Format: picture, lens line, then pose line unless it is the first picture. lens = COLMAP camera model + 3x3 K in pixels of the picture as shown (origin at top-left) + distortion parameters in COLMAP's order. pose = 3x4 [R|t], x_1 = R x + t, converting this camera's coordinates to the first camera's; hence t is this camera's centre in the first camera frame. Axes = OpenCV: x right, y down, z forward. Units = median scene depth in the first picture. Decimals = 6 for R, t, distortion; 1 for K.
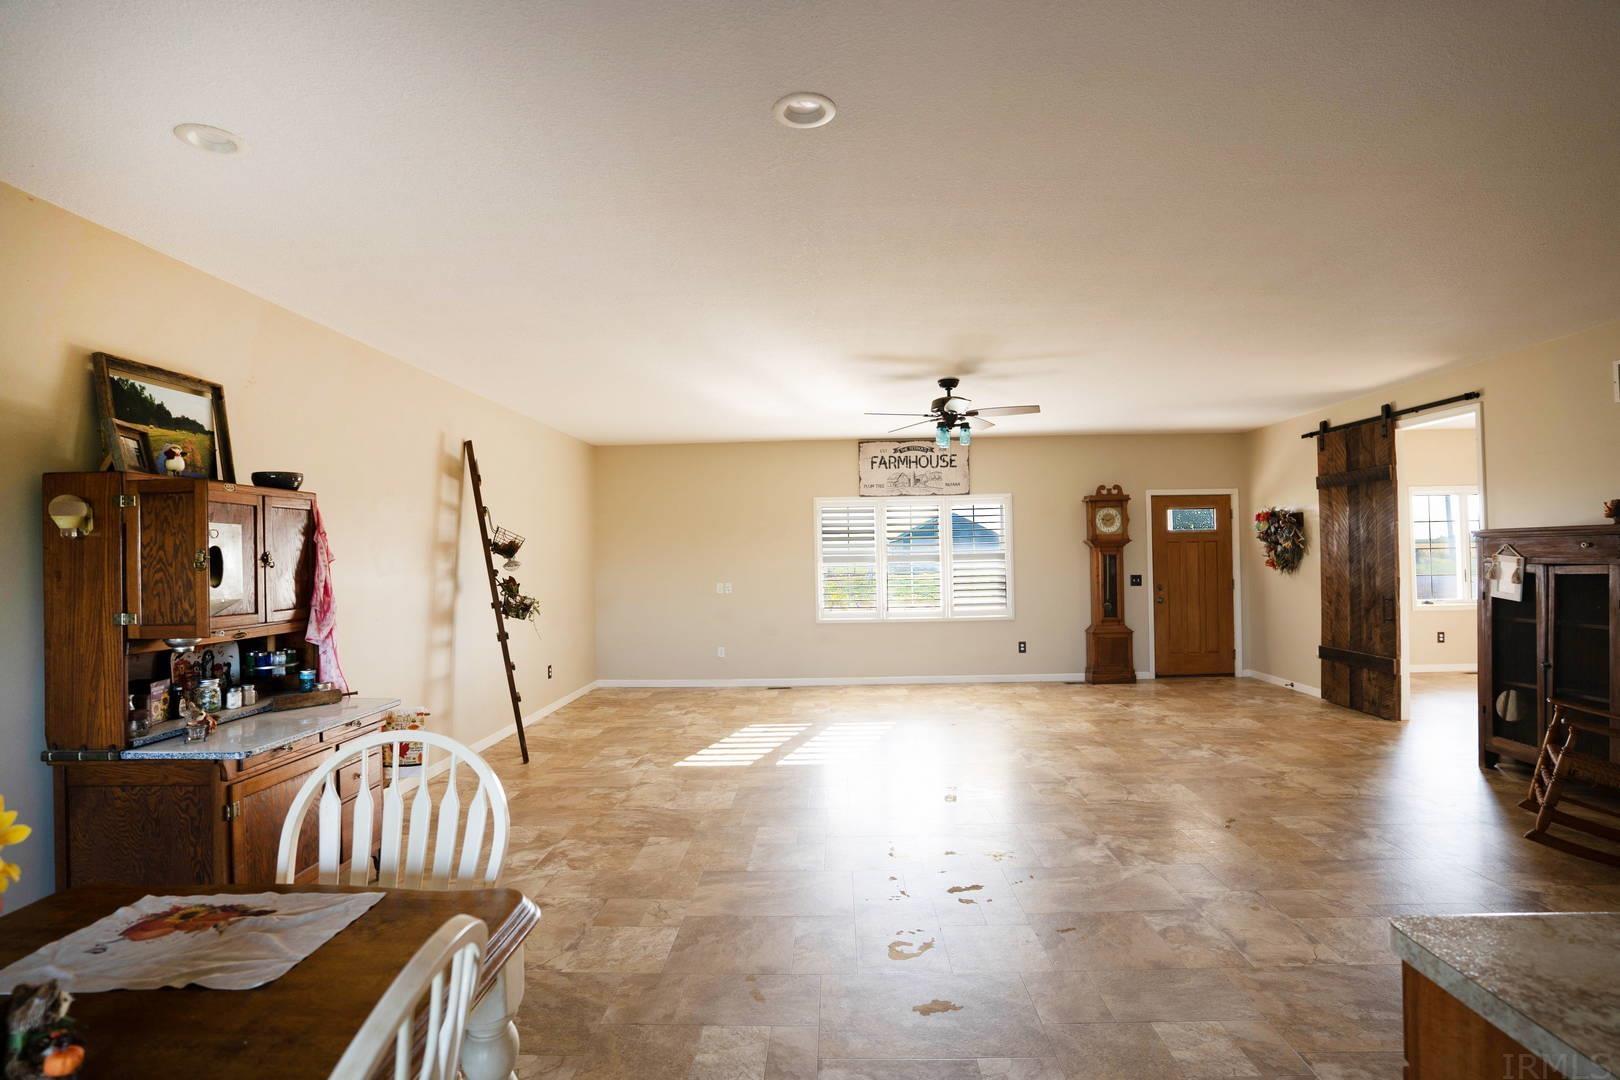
lens RADIAL K [[801.3, 0, 806.8], [0, 801.3, 538.7], [0, 0, 1]] dist [-0.085158, 0.040424]
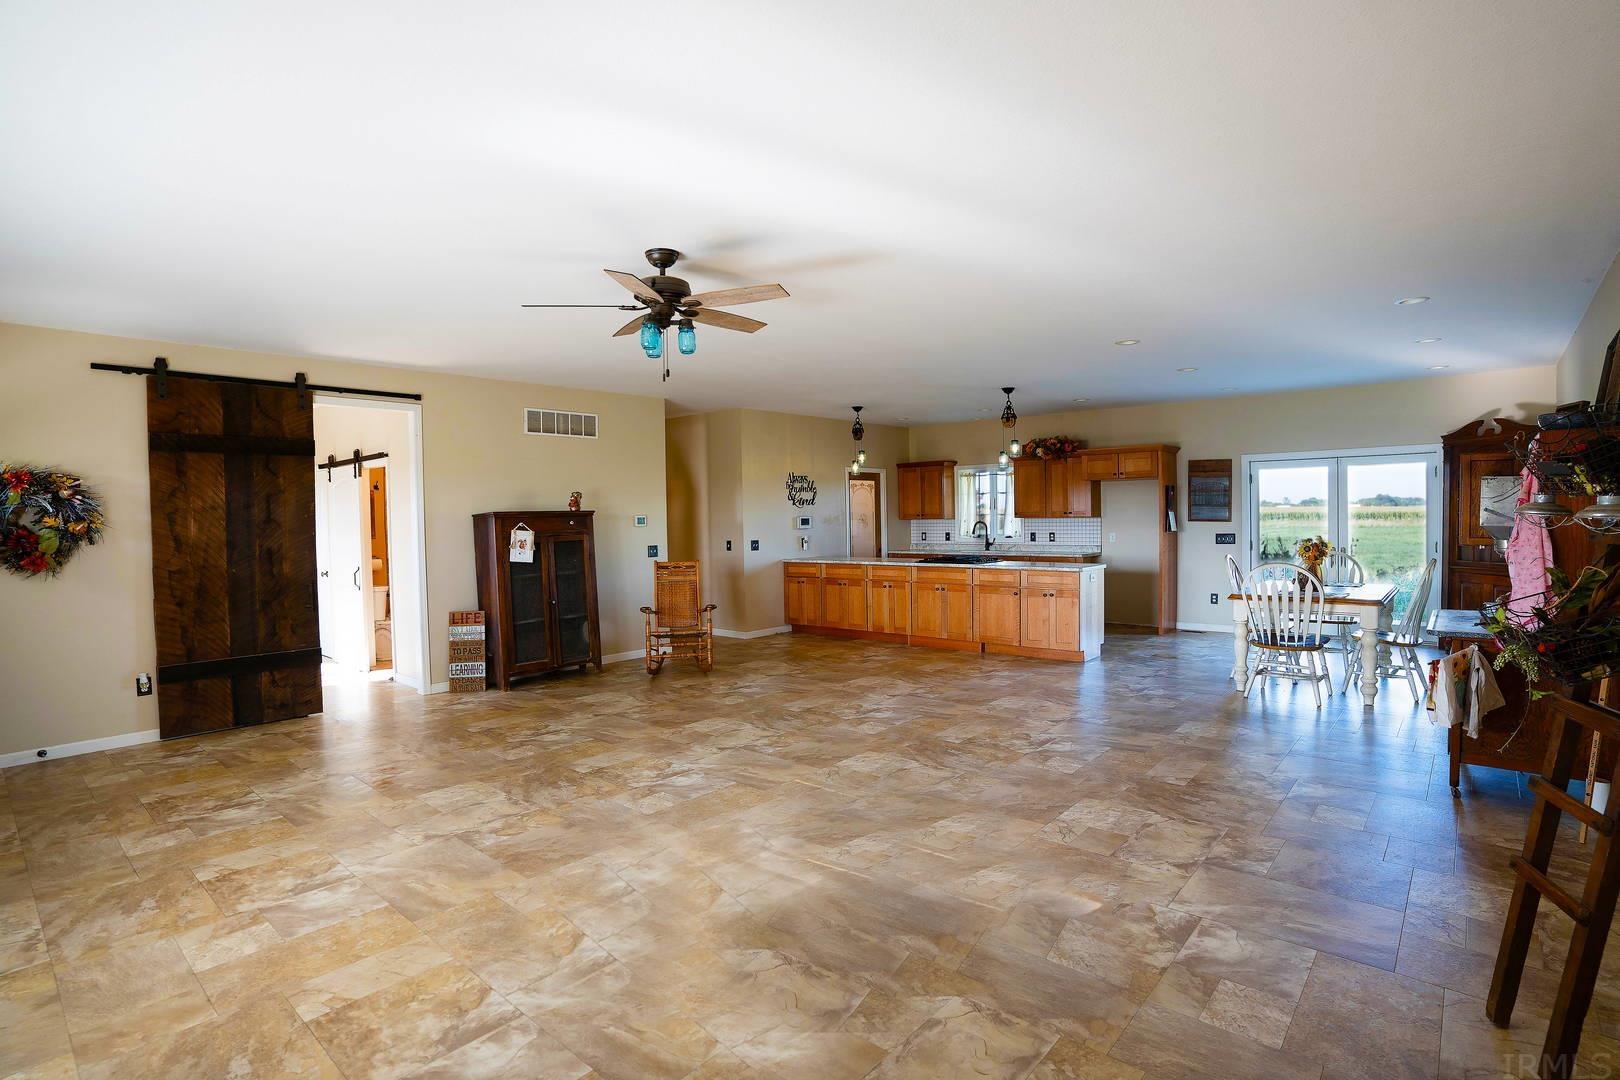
lens RADIAL K [[801.3, 0, 806.8], [0, 801.3, 538.7], [0, 0, 1]] dist [-0.085158, 0.040424]
pose [[-0.774795, 0.011765, 0.632103, -0.282050], [0.017700, 0.999839, 0.003086, 0.029011], [-0.631965, 0.013579, -0.774878, 1.272456]]
